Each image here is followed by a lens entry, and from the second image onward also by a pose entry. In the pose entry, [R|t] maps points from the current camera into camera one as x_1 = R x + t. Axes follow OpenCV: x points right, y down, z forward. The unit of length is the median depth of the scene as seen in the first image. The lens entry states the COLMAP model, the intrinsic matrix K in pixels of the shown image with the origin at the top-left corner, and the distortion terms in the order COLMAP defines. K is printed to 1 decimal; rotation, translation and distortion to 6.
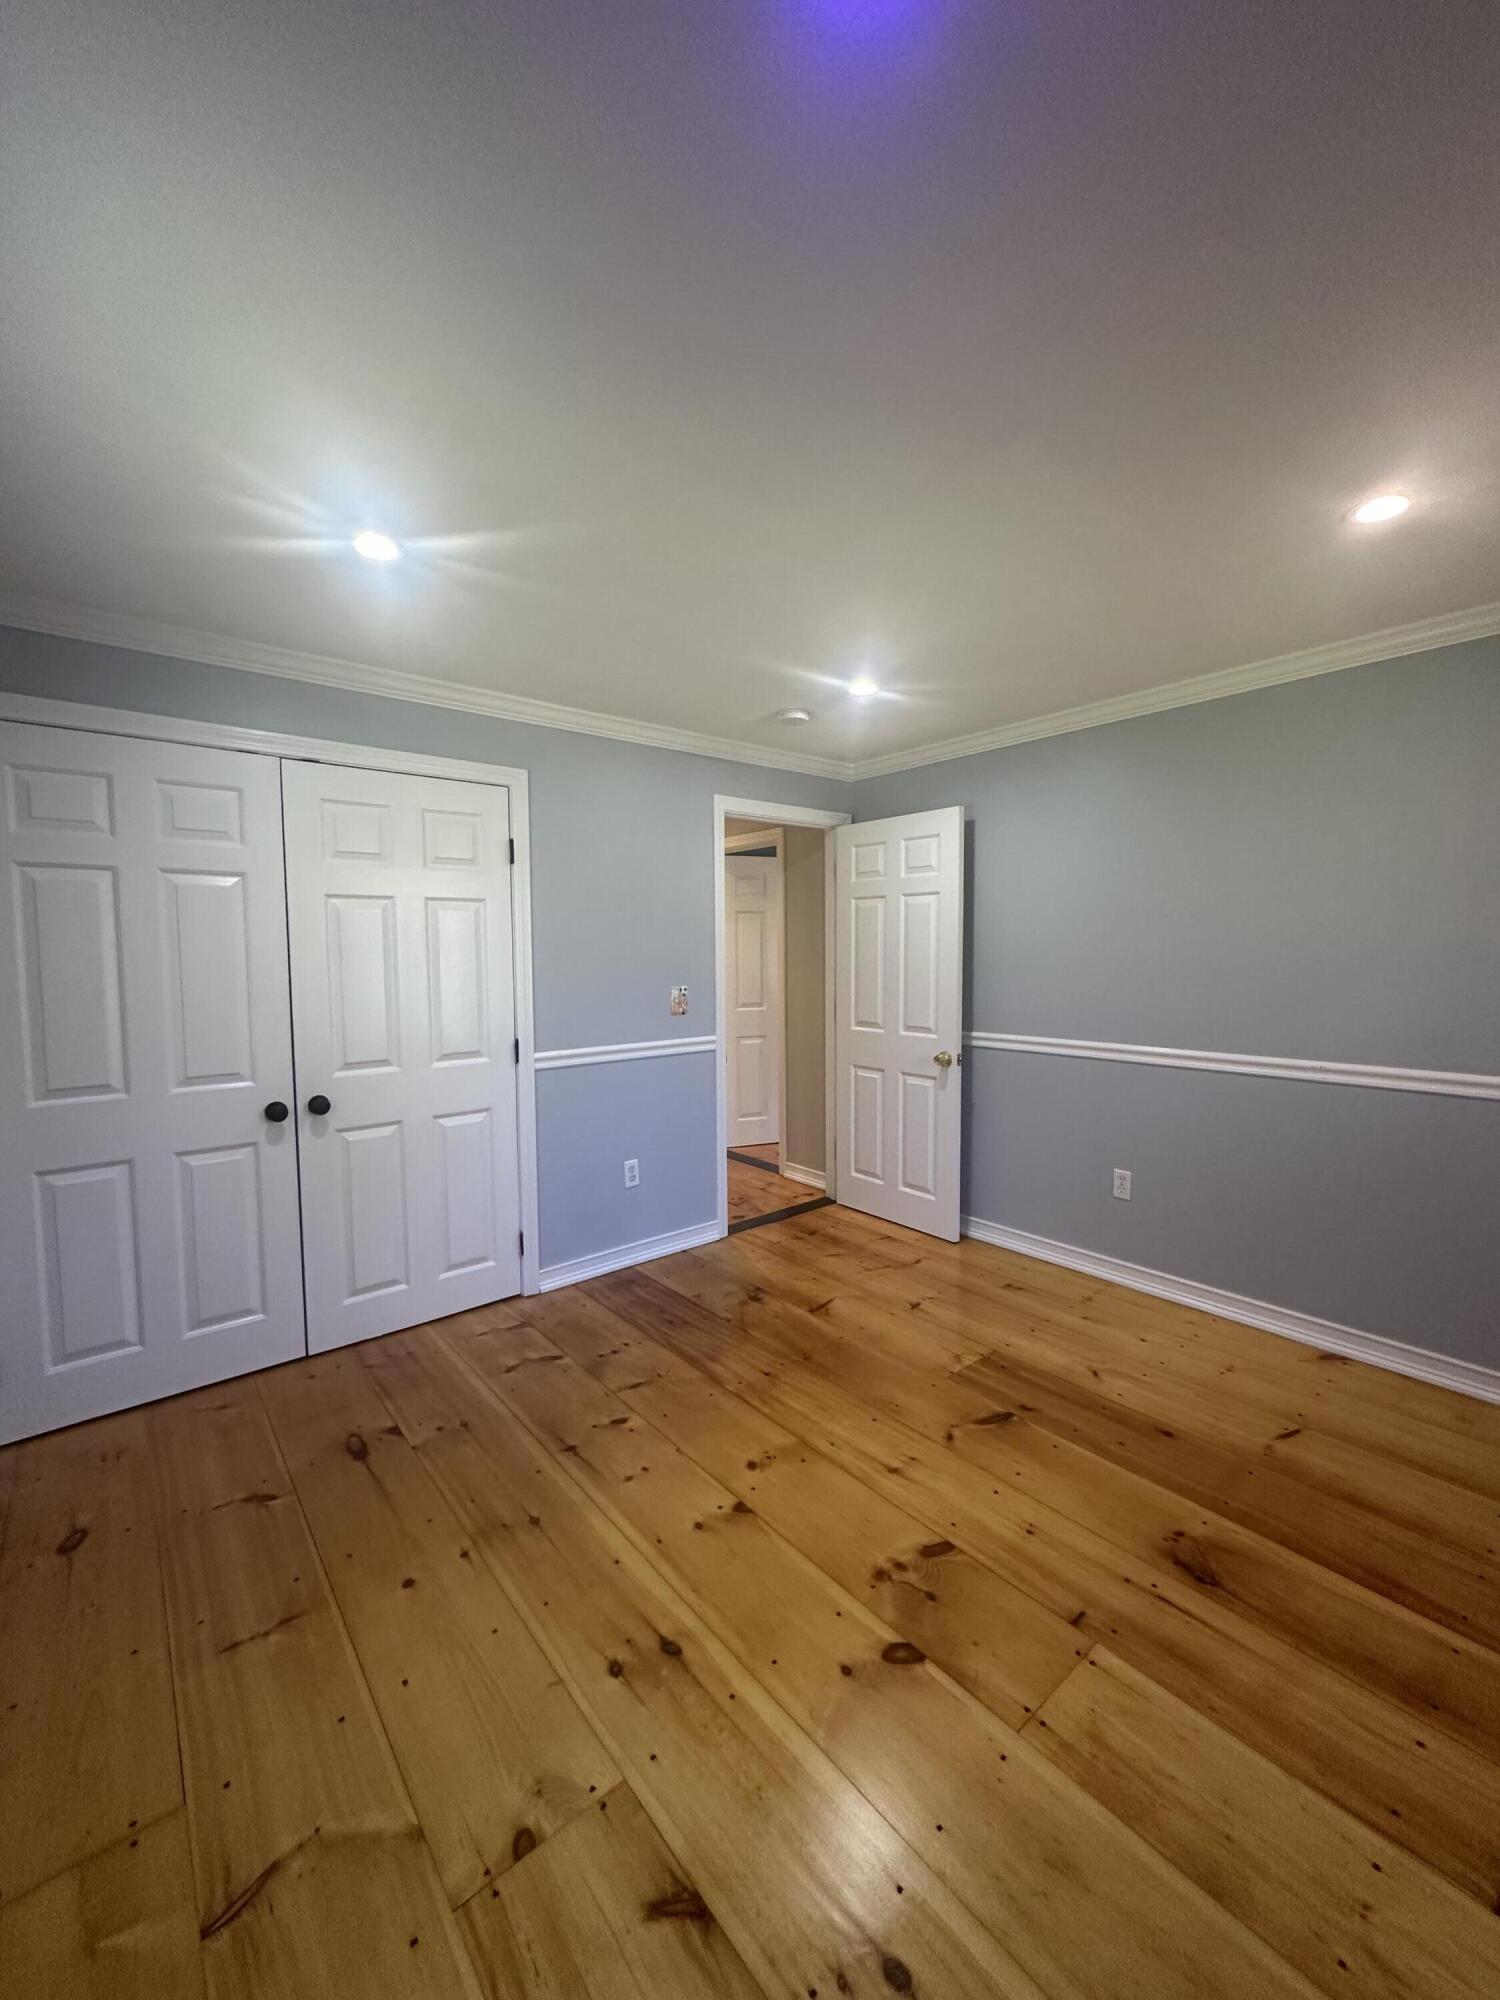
lens RADIAL K [[797.0, 0, 750.0], [0, 797.0, 1000.0], [0, 0, 1]] dist [-0.002908, -0.000272]
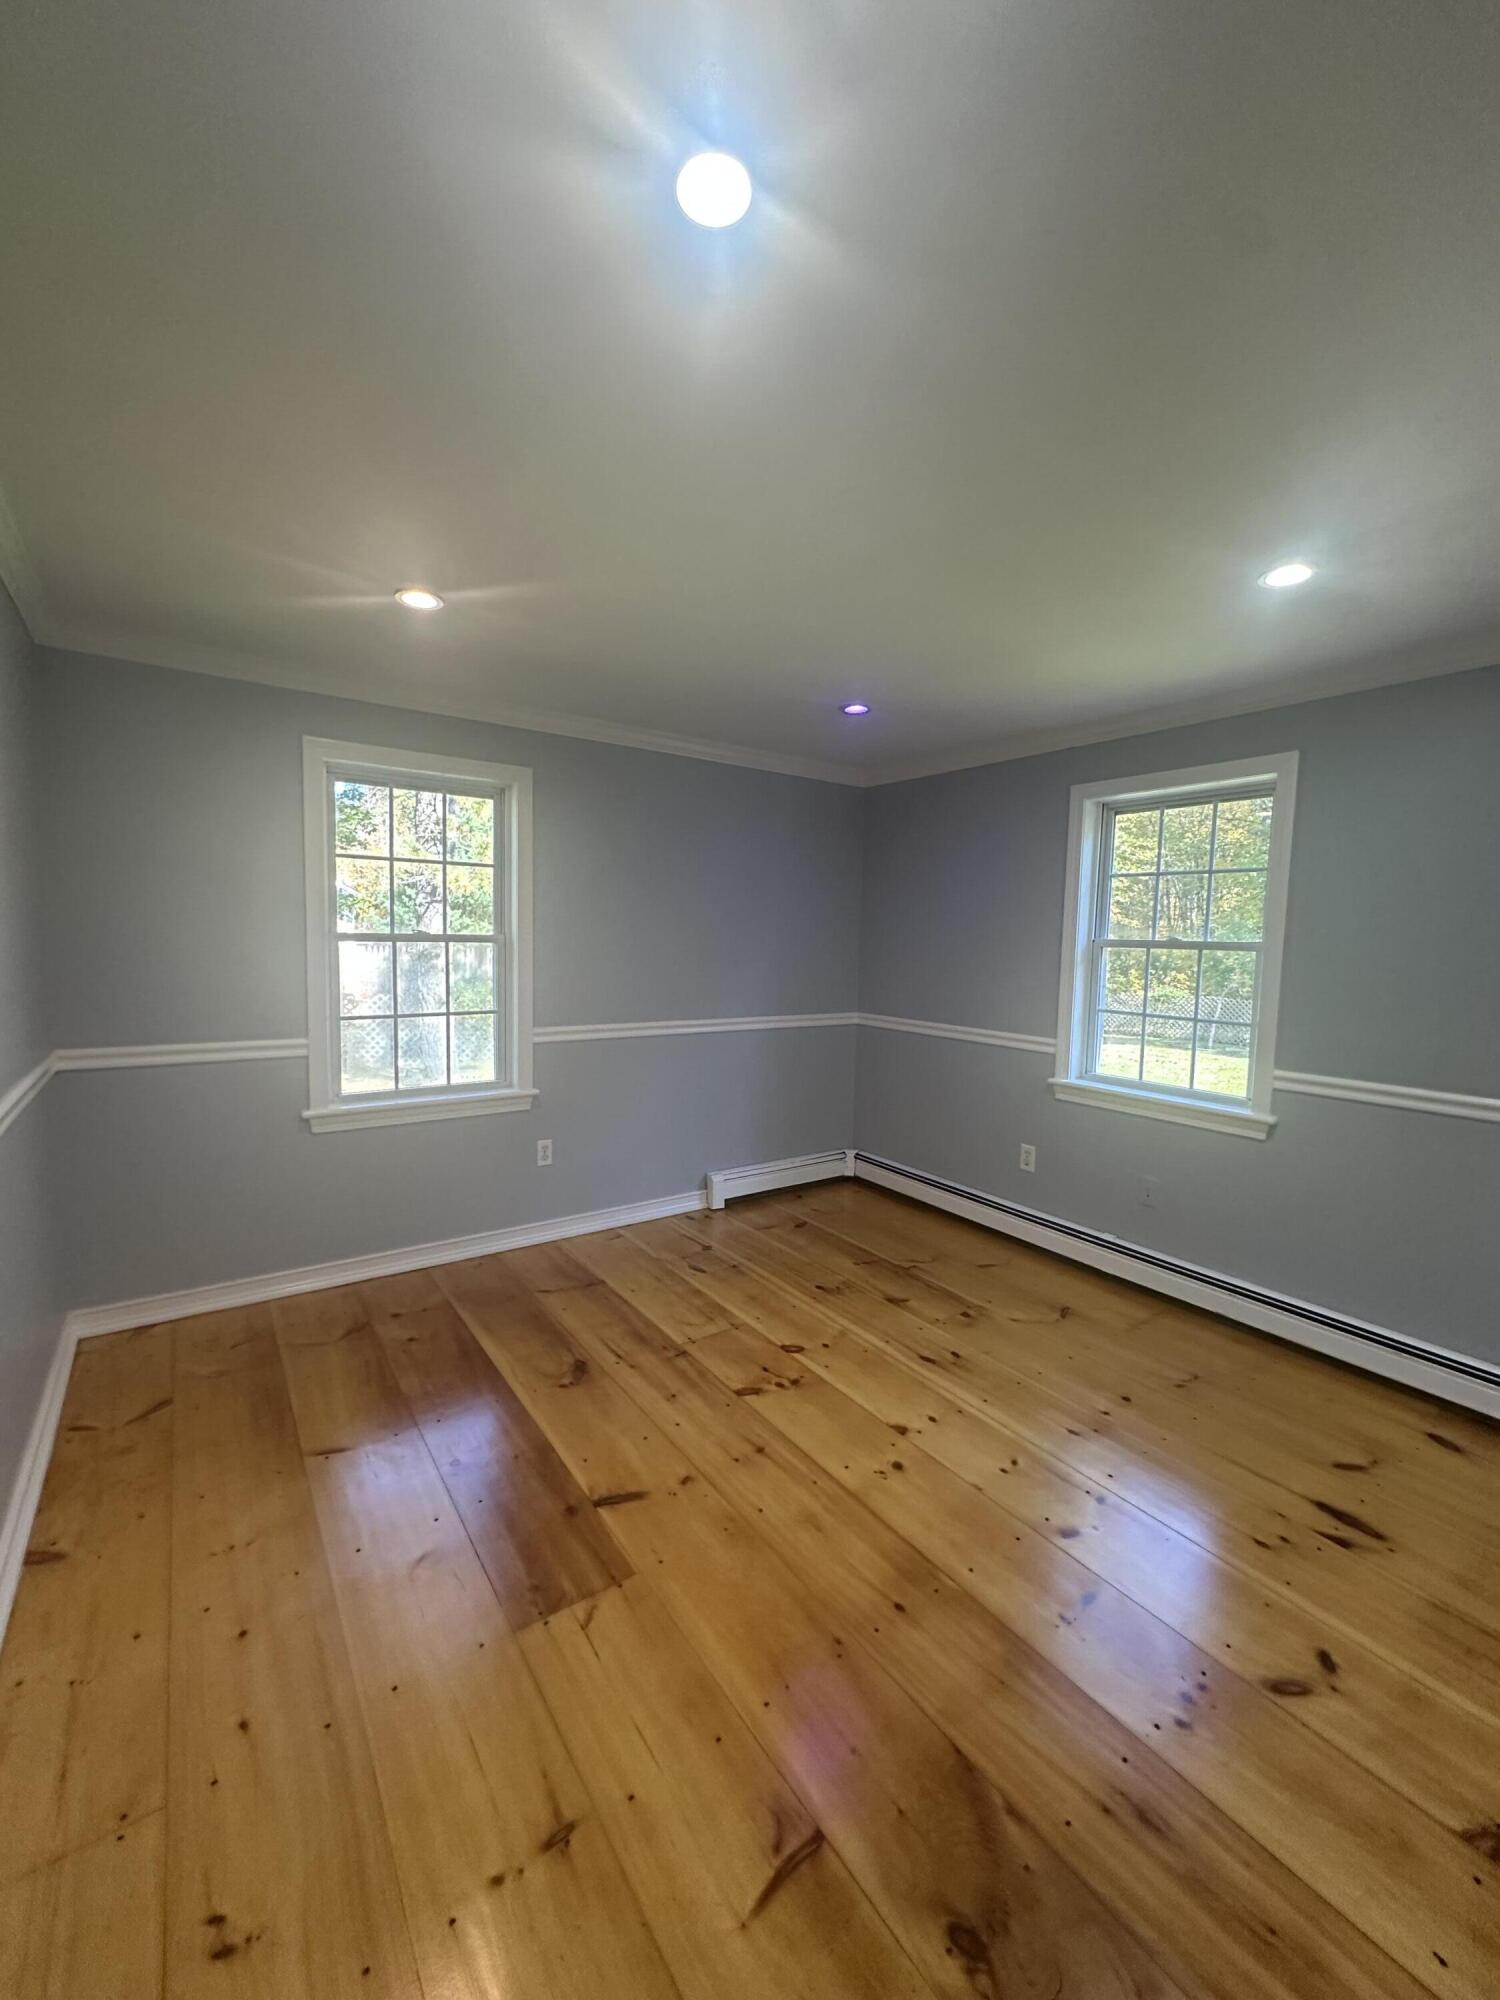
lens RADIAL K [[802.1, 0, 750.0], [0, 802.1, 1000.0], [0, 0, 1]] dist [-0.006981, -0.000366]
pose [[-0.997472, -0.021325, 0.067780, 0.156587], [-0.011308, 0.989385, 0.144877, -0.167103], [-0.070150, 0.143745, -0.987125, 2.263292]]
